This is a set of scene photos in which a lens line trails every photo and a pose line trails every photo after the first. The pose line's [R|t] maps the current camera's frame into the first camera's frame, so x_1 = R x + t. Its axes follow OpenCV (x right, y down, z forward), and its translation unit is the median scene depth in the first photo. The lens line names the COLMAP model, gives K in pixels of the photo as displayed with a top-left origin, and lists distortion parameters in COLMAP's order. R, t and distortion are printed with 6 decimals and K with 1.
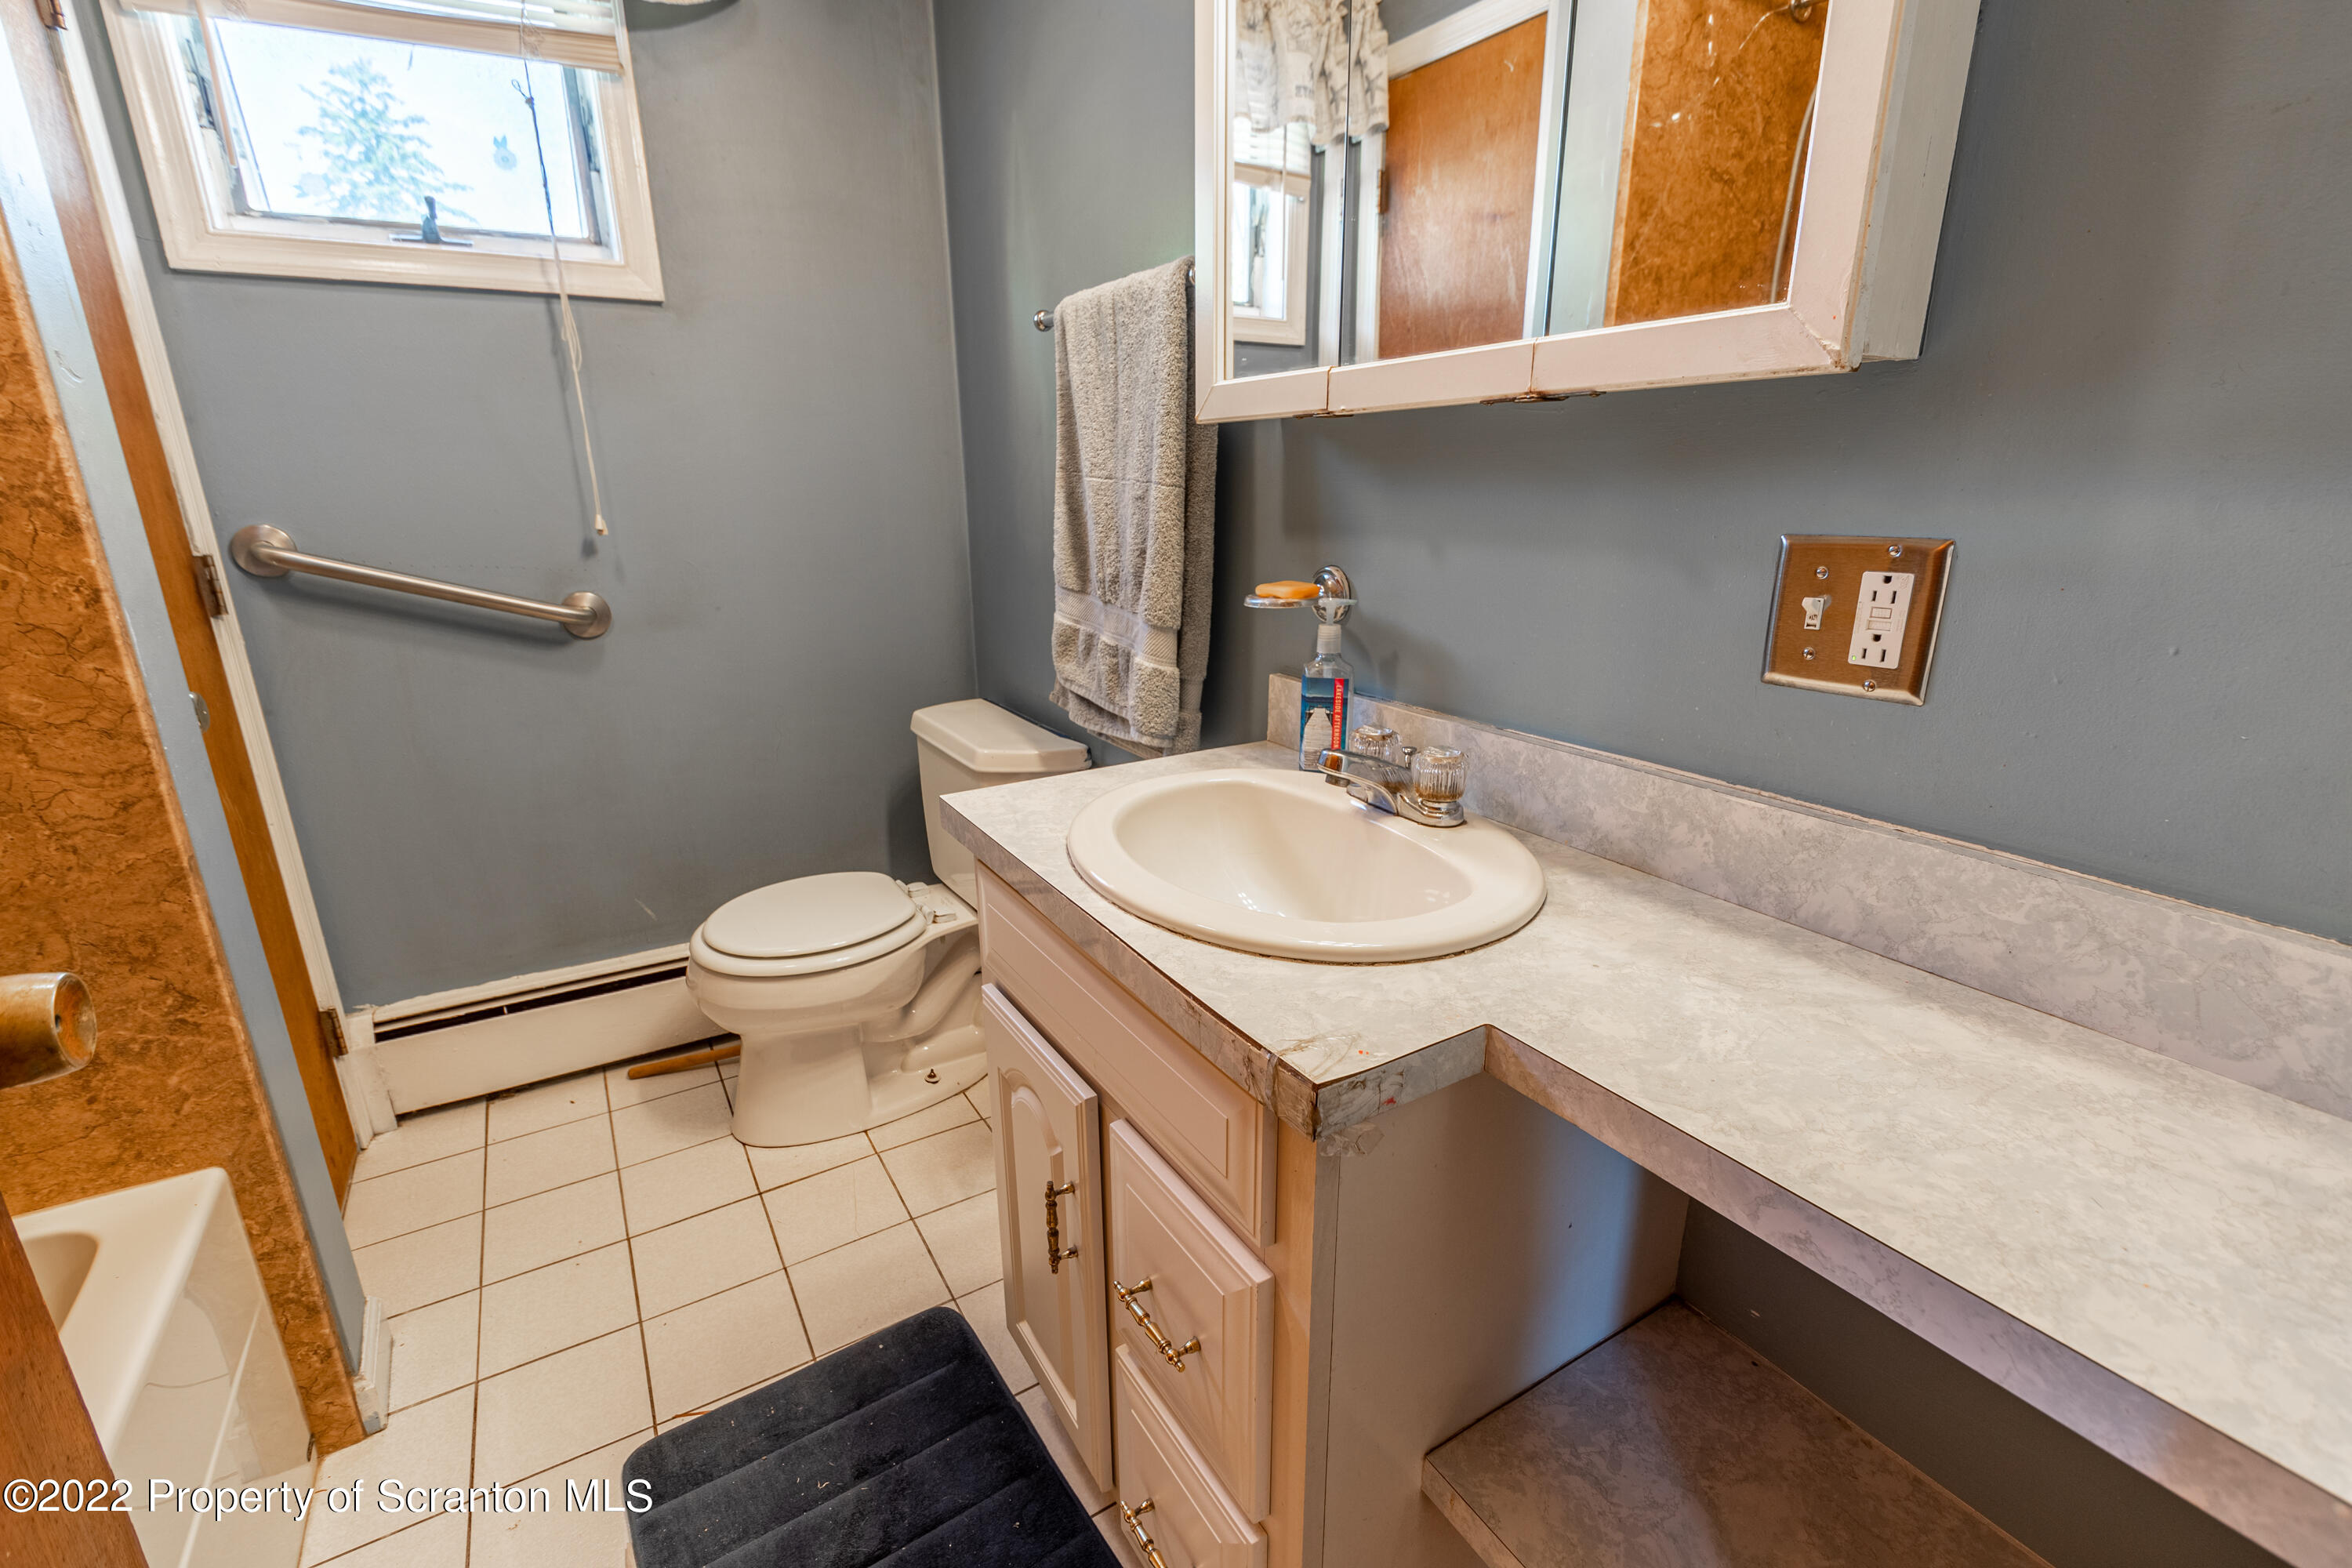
lens RADIAL K [[1035.8, 0, 1154.9], [0, 1035.8, 779.0], [0, 0, 1]] dist [-0.000869, -0.002940]
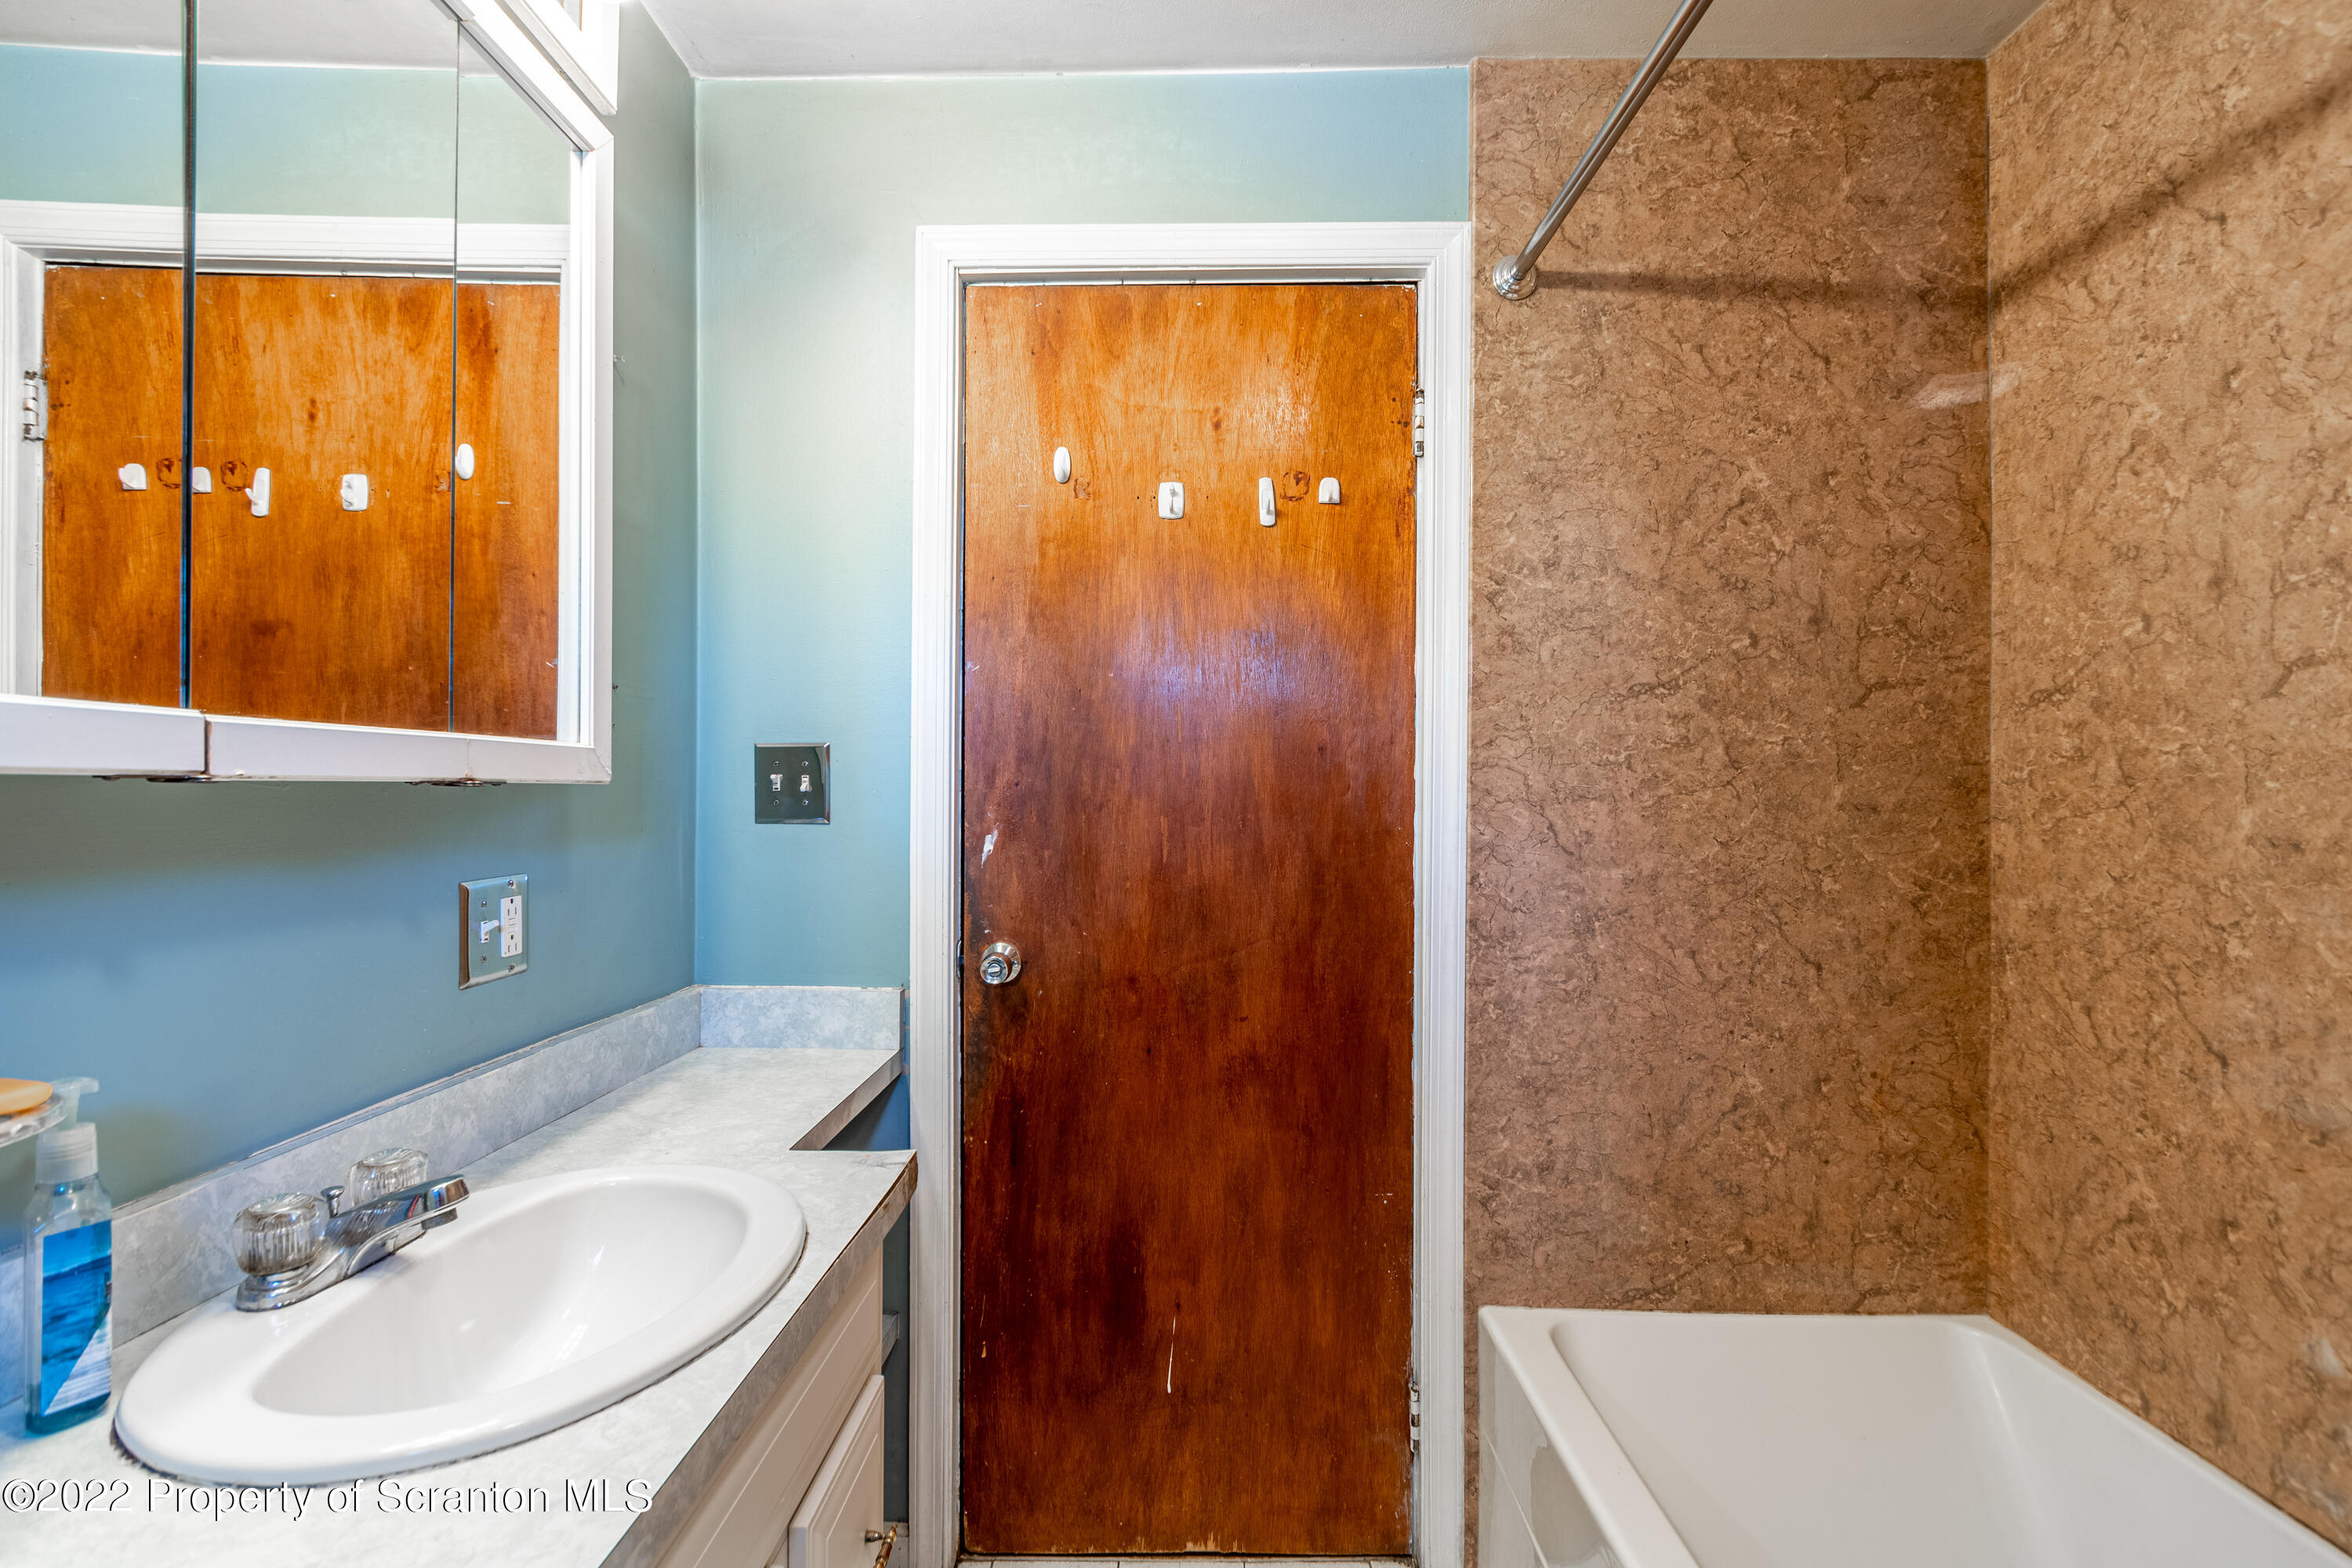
lens RADIAL K [[1035.8, 0, 1154.9], [0, 1035.8, 779.0], [0, 0, 1]] dist [-0.000869, -0.002940]
pose [[-0.836513, 0.017569, 0.547666, -0.604622], [0.167605, 0.959785, 0.225214, -0.338703], [-0.521685, 0.280186, -0.805817, 1.022254]]
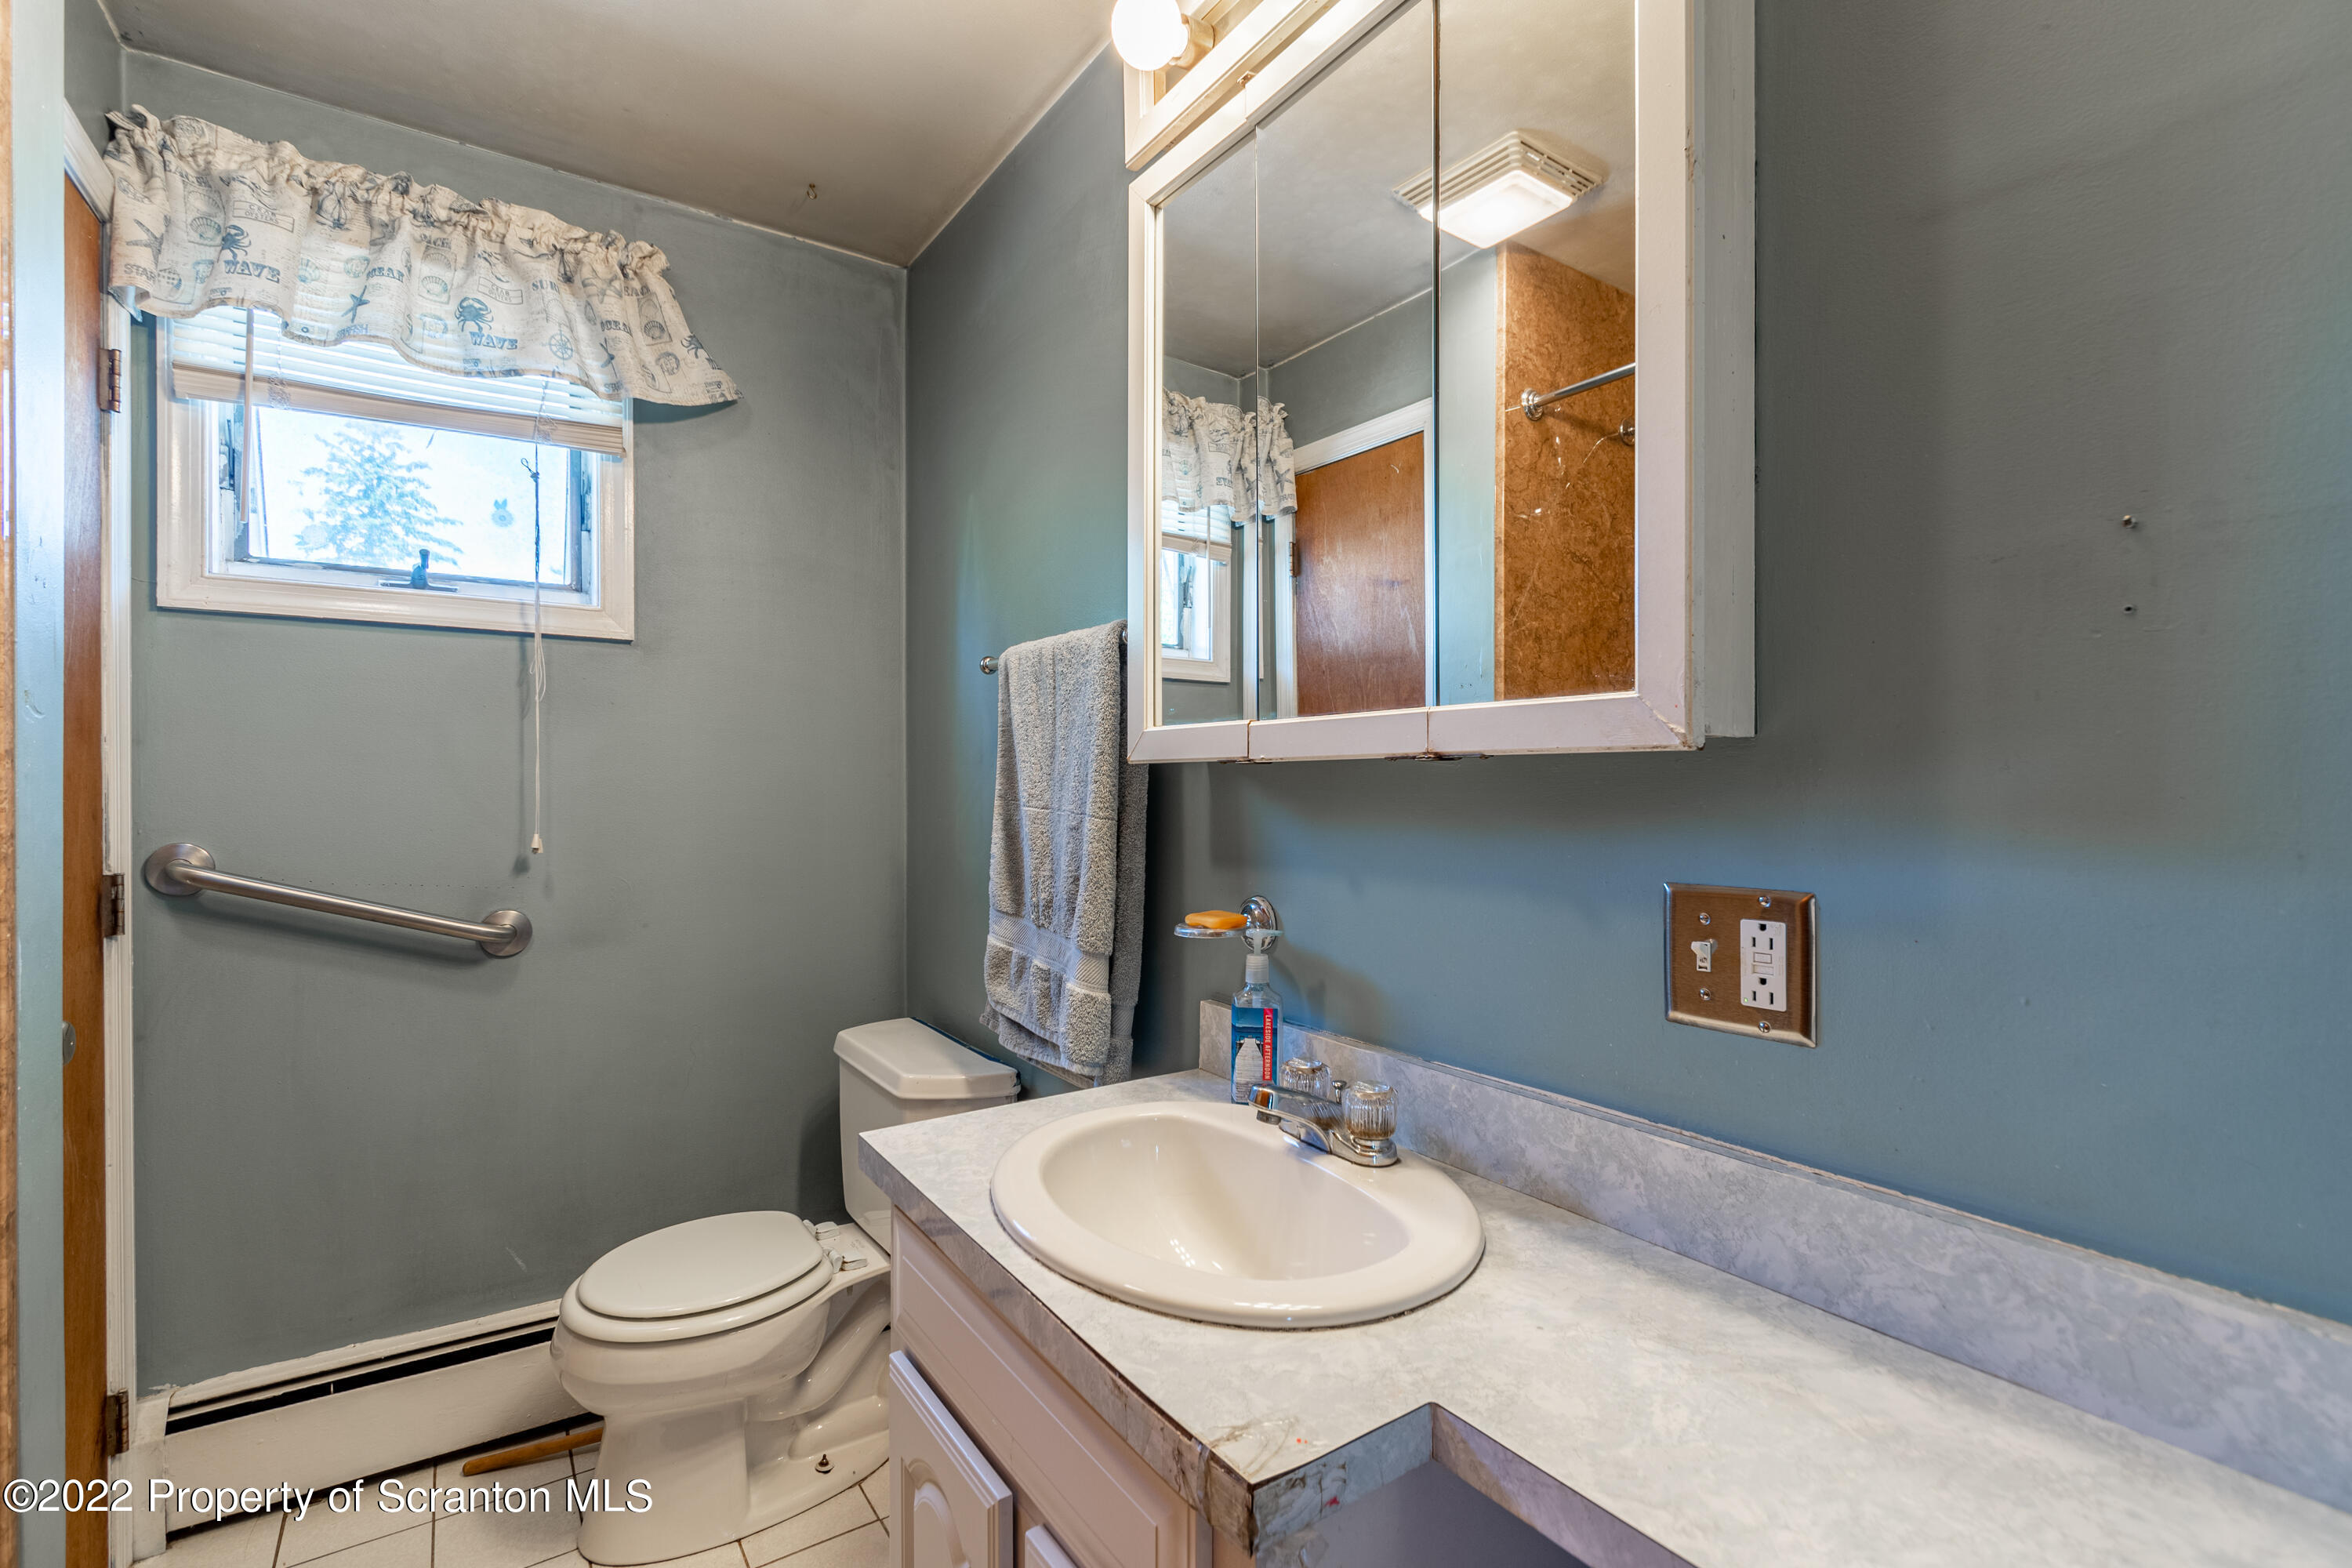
lens RADIAL K [[1035.8, 0, 1154.9], [0, 1035.8, 779.0], [0, 0, 1]] dist [-0.000869, -0.002940]
pose [[0.998068, 0.013976, 0.060539, 0.002942], [0.004185, 0.957038, -0.289934, -0.017674], [-0.061990, 0.289627, 0.955130, -0.024255]]
